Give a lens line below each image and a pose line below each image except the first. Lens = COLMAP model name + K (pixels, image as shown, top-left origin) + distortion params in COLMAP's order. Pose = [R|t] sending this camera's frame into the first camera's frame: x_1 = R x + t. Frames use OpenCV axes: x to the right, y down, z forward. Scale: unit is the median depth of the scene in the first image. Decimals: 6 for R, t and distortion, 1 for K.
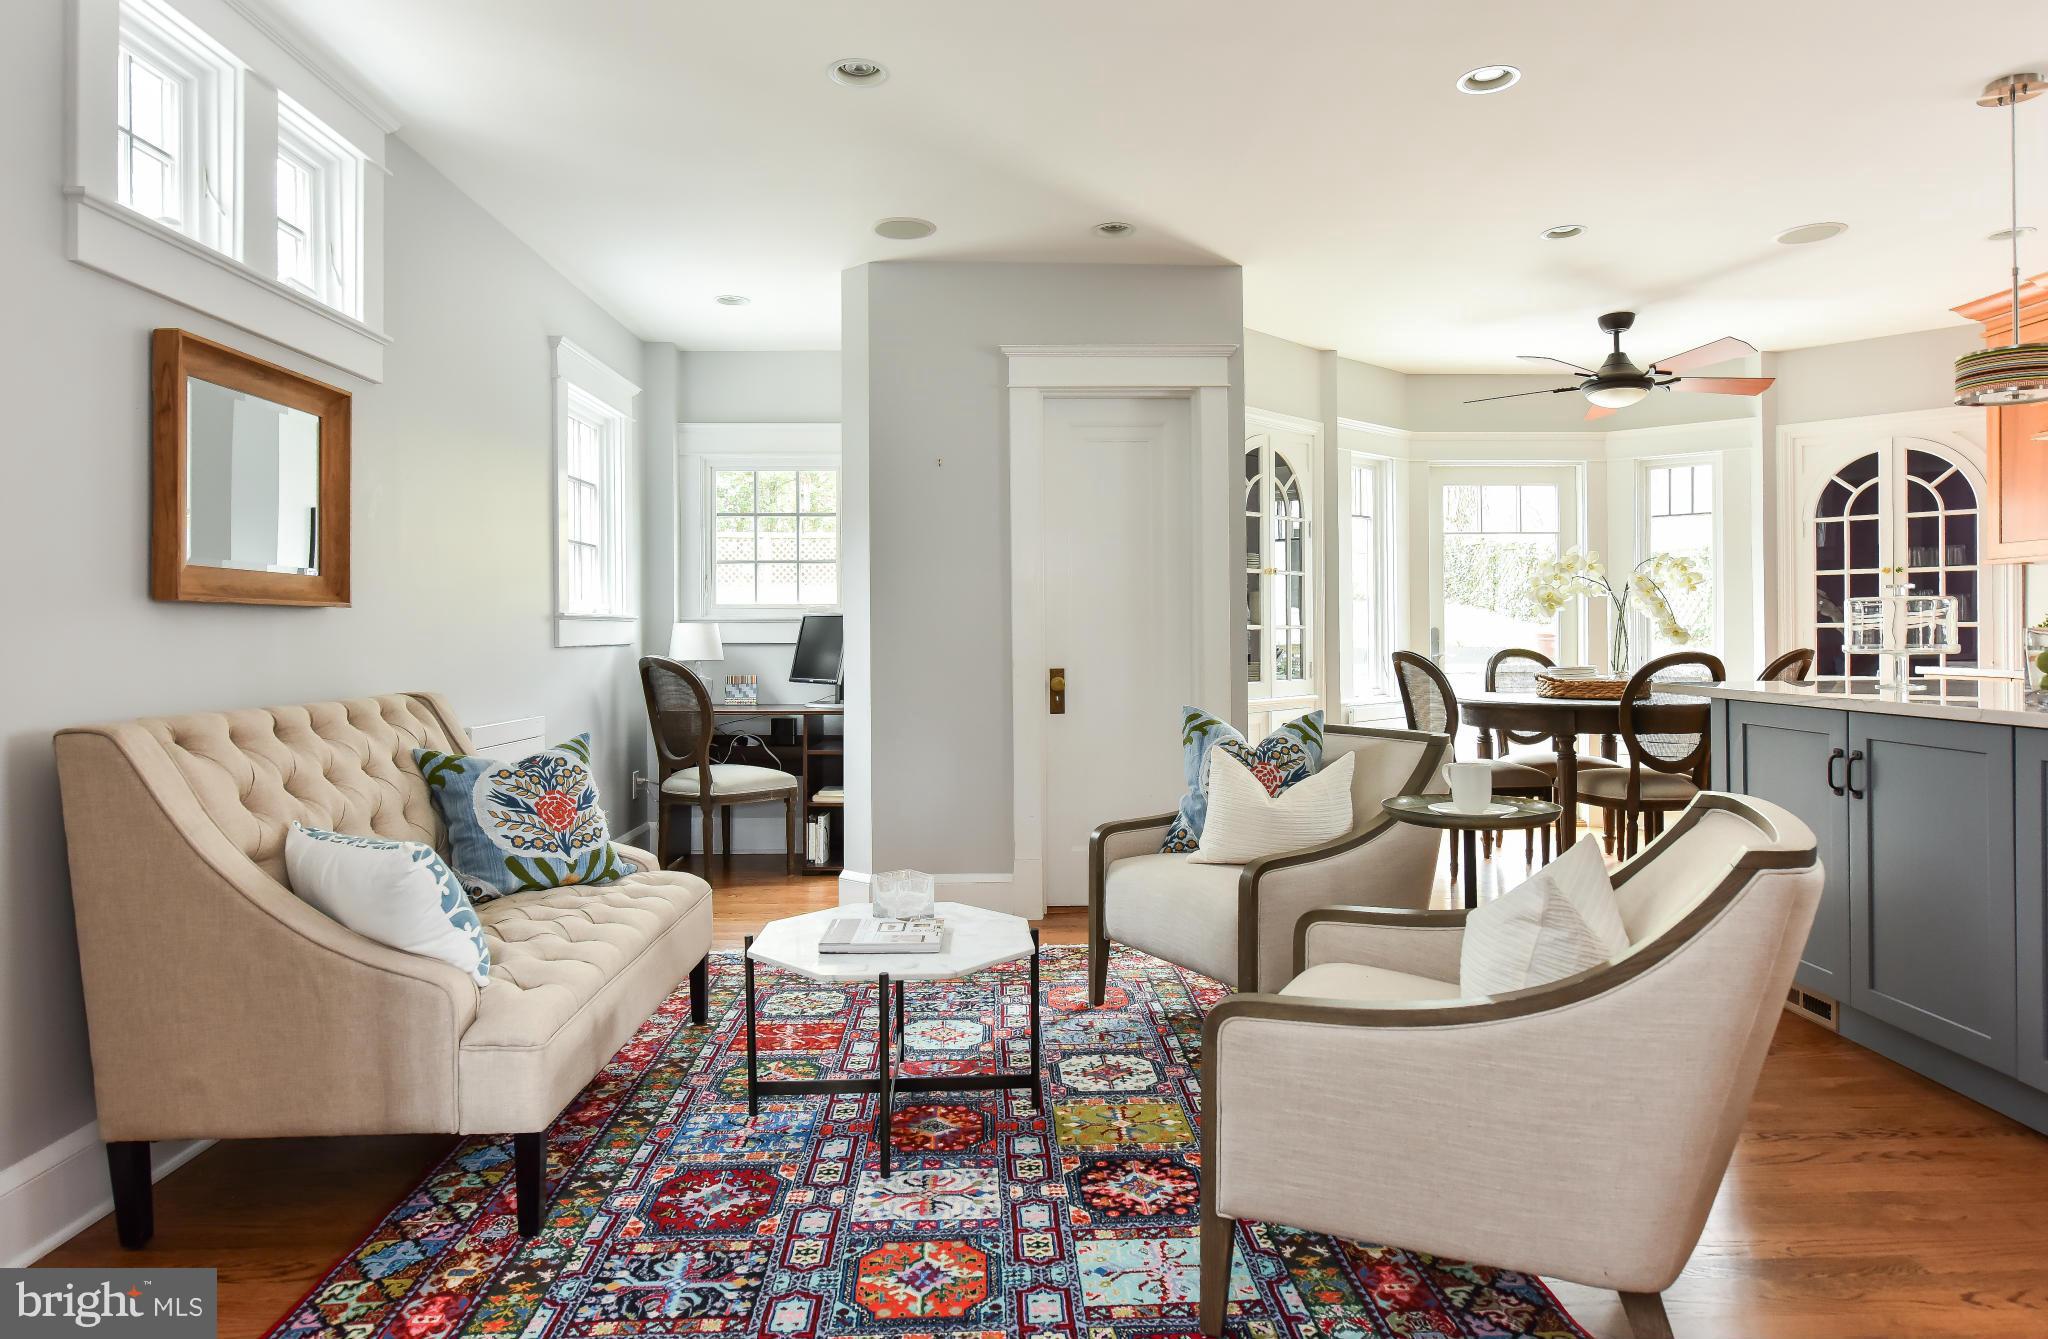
lens RADIAL K [[1195.0, 0, 1033.2], [0, 1195.0, 637.2], [0, 0, 1]] dist [-0.004655, -0.000400]
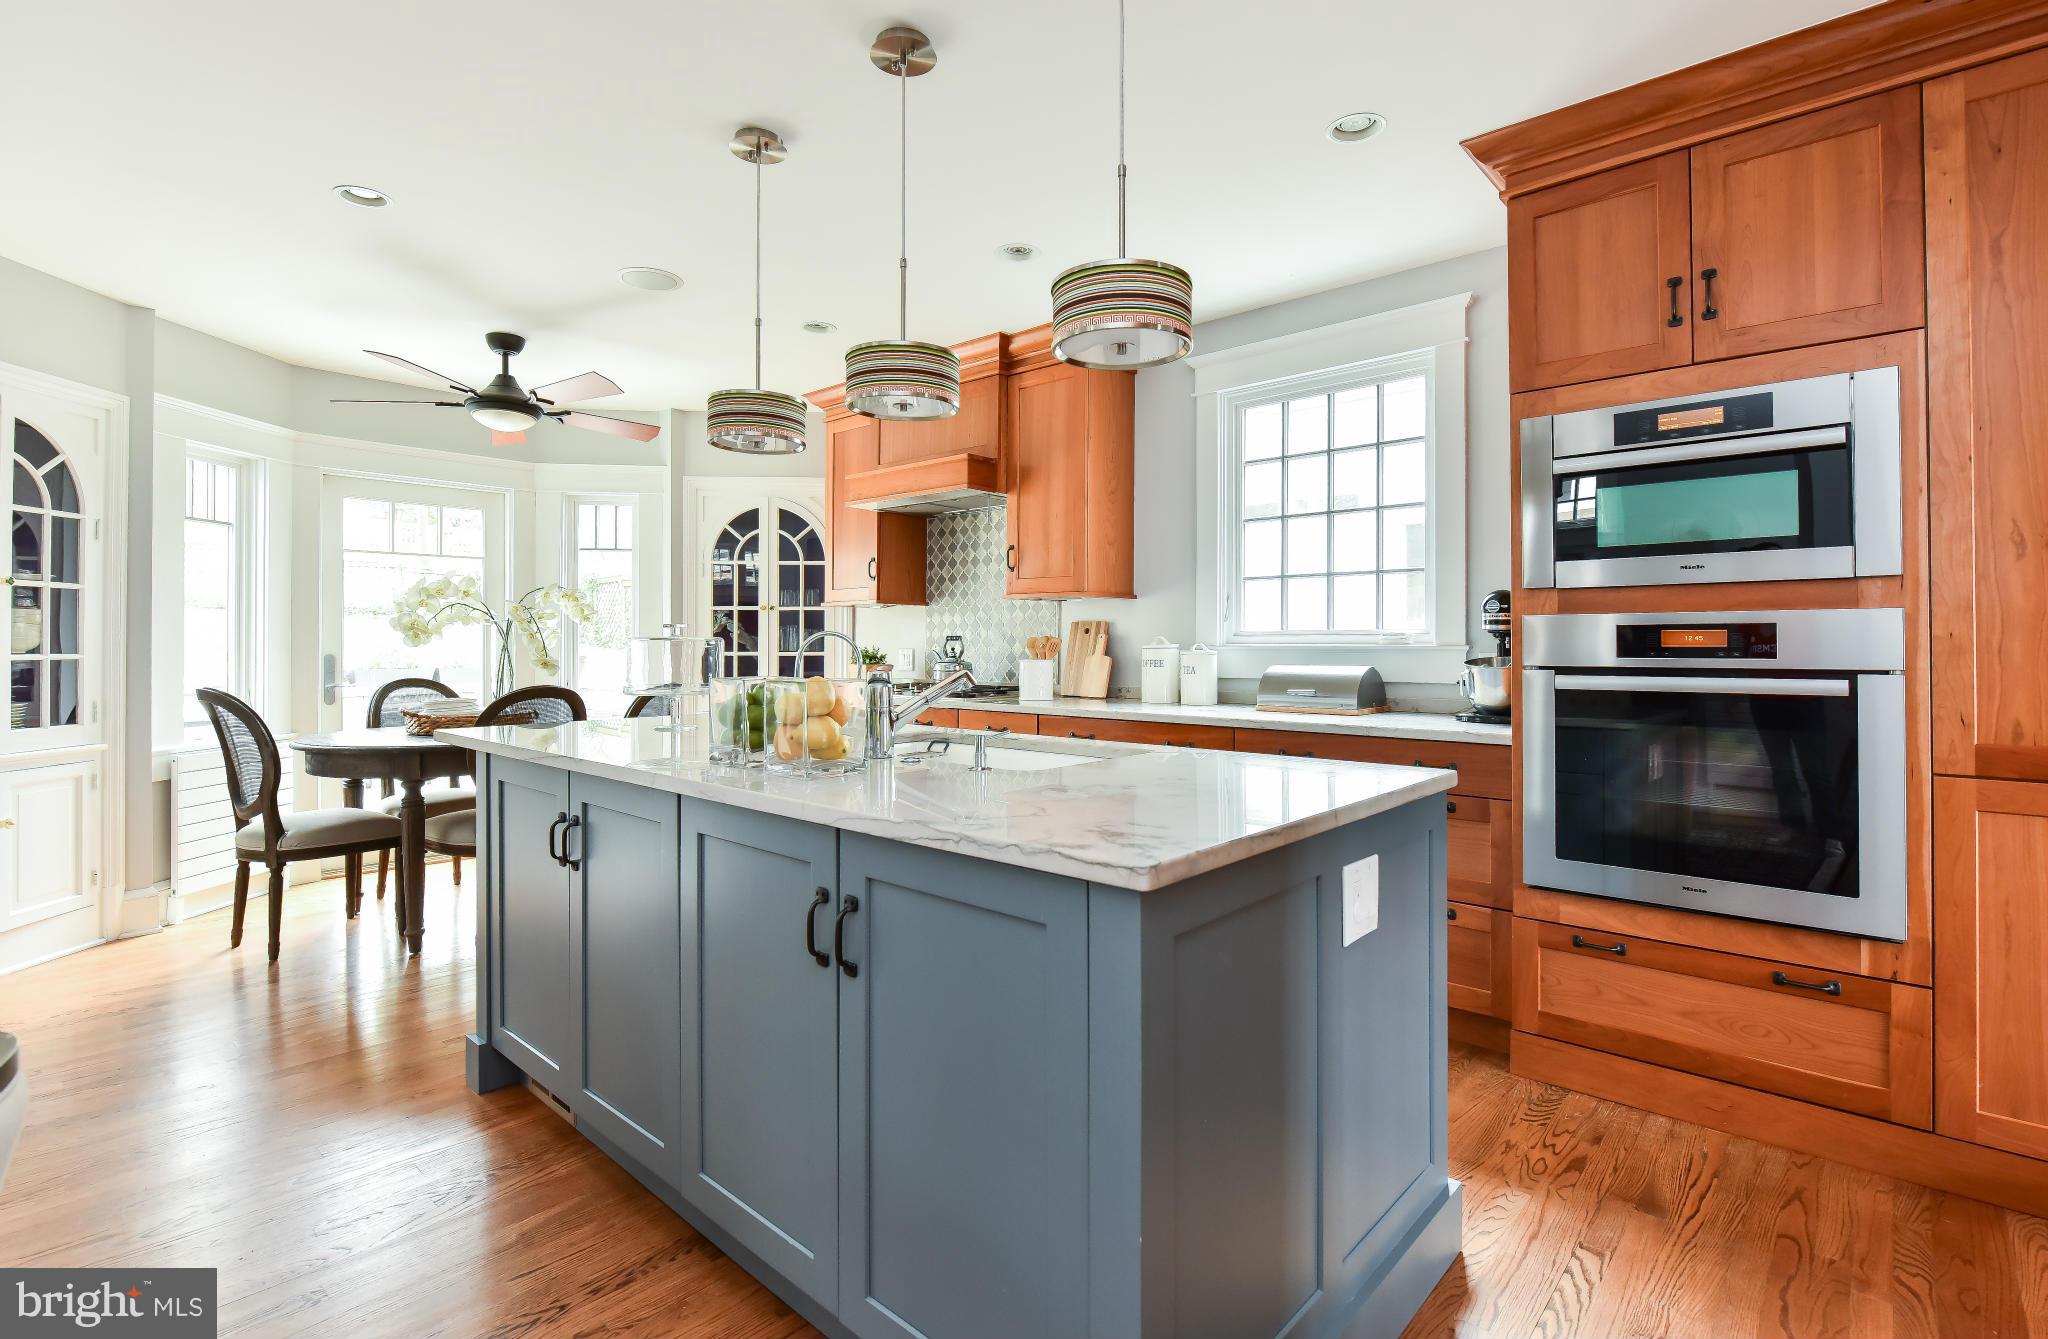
lens RADIAL K [[963.5, 0, 1036.3], [0, 963.5, 632.9], [0, 0, 1]] dist [-0.003014, -0.002070]
pose [[0.694795, 0.015492, 0.719041, 0.220501], [-0.001421, 0.999796, -0.020168, -0.012694], [-0.719206, 0.012990, 0.694675, 0.142078]]
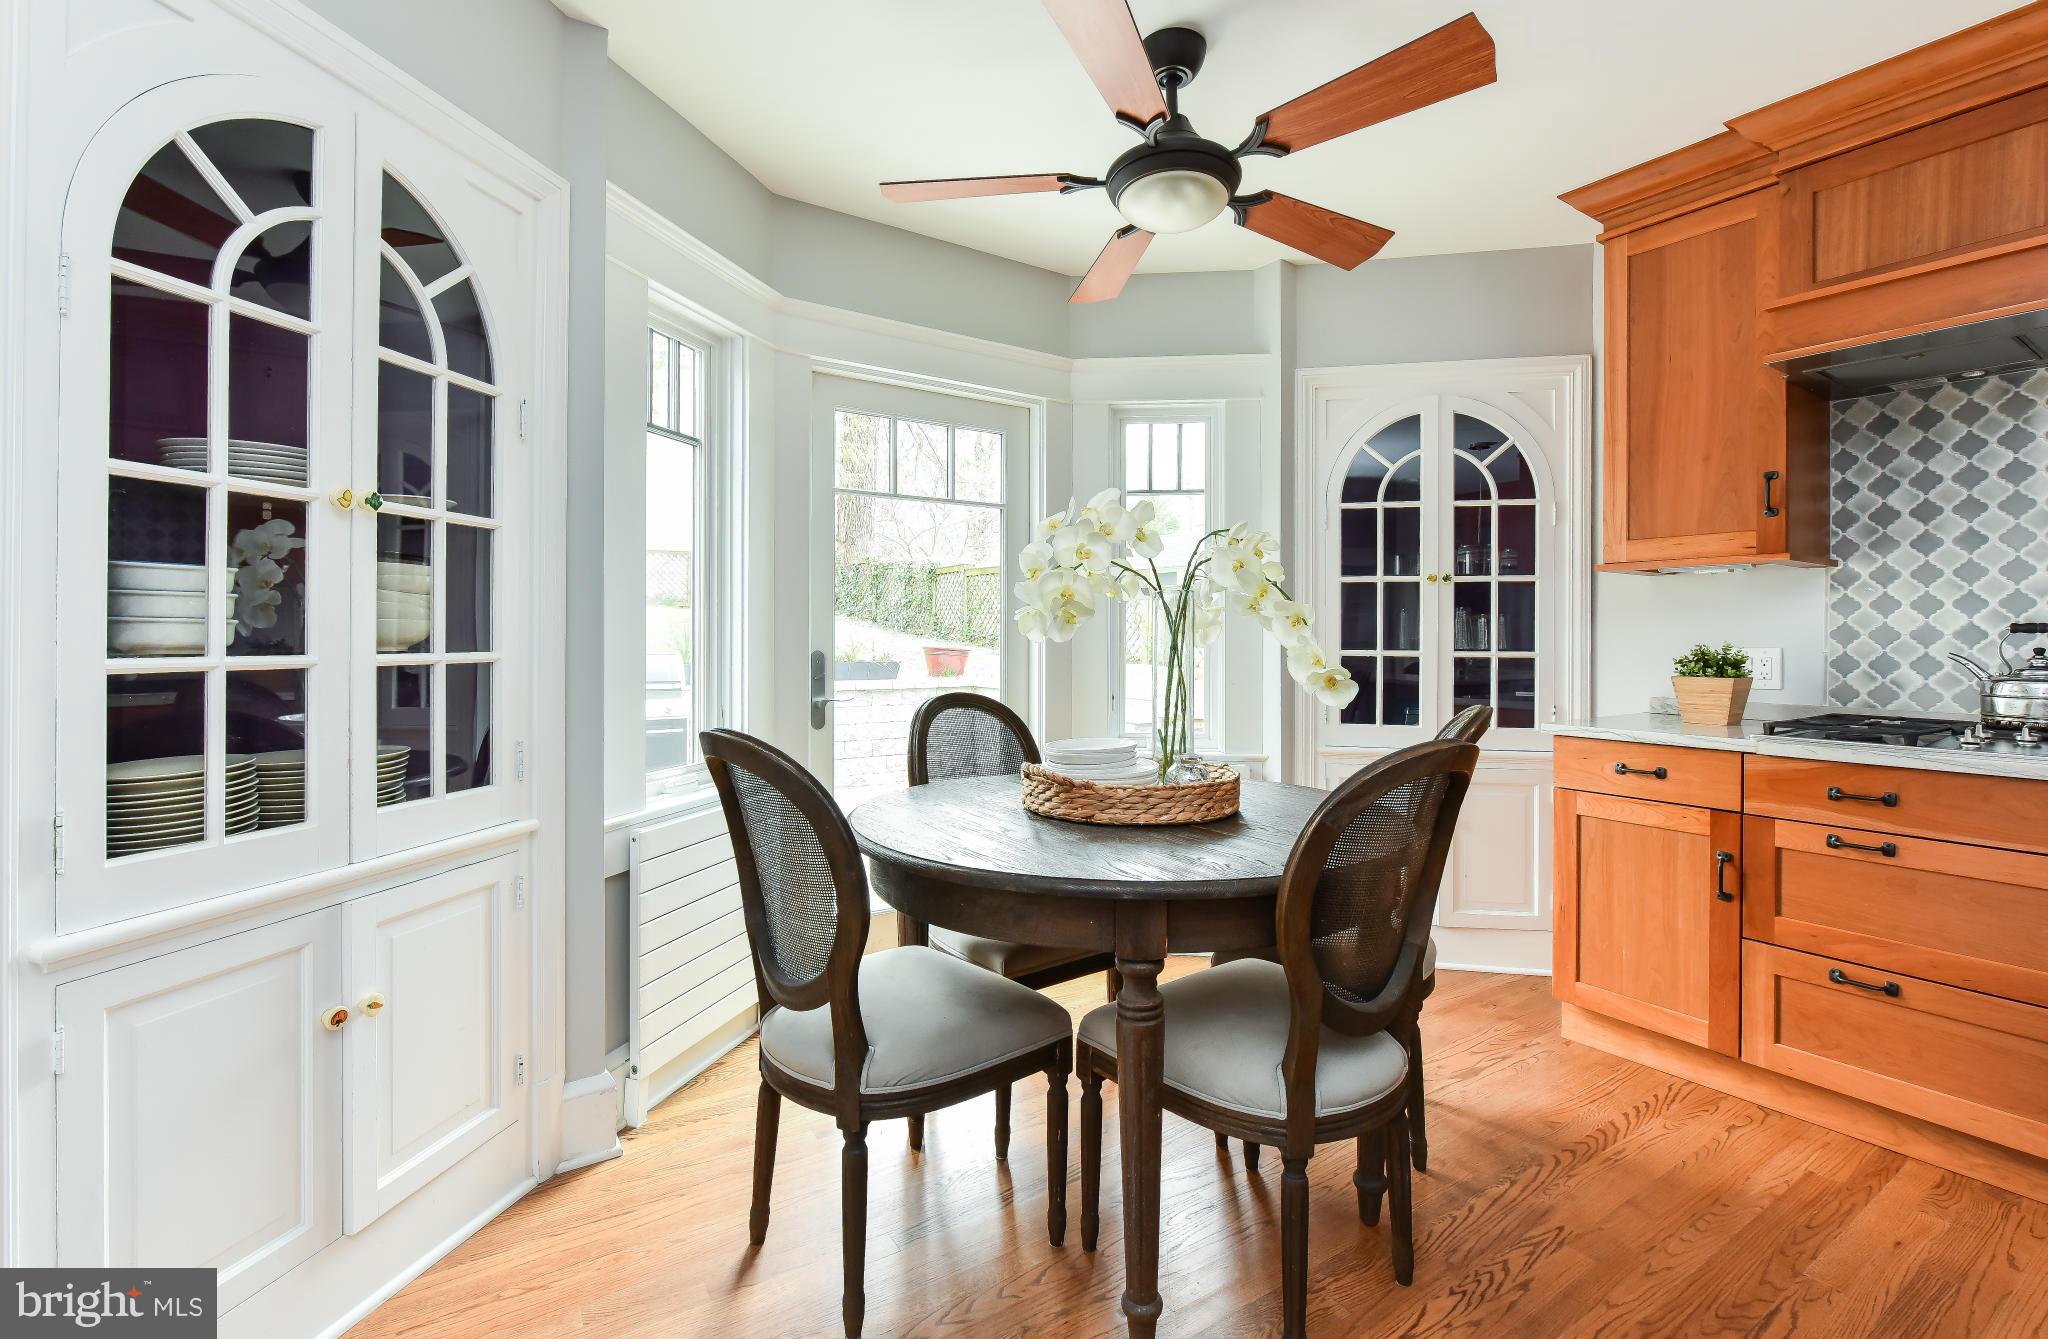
lens RADIAL K [[901.5, 0, 1032.6], [0, 901.5, 631.1], [0, 0, 1]] dist [-0.008613, -0.000635]
pose [[0.853102, 0.014037, 0.521556, 0.233618], [-0.008919, 0.999884, -0.012323, -0.015753], [-0.521668, 0.005861, 0.853128, 0.677559]]
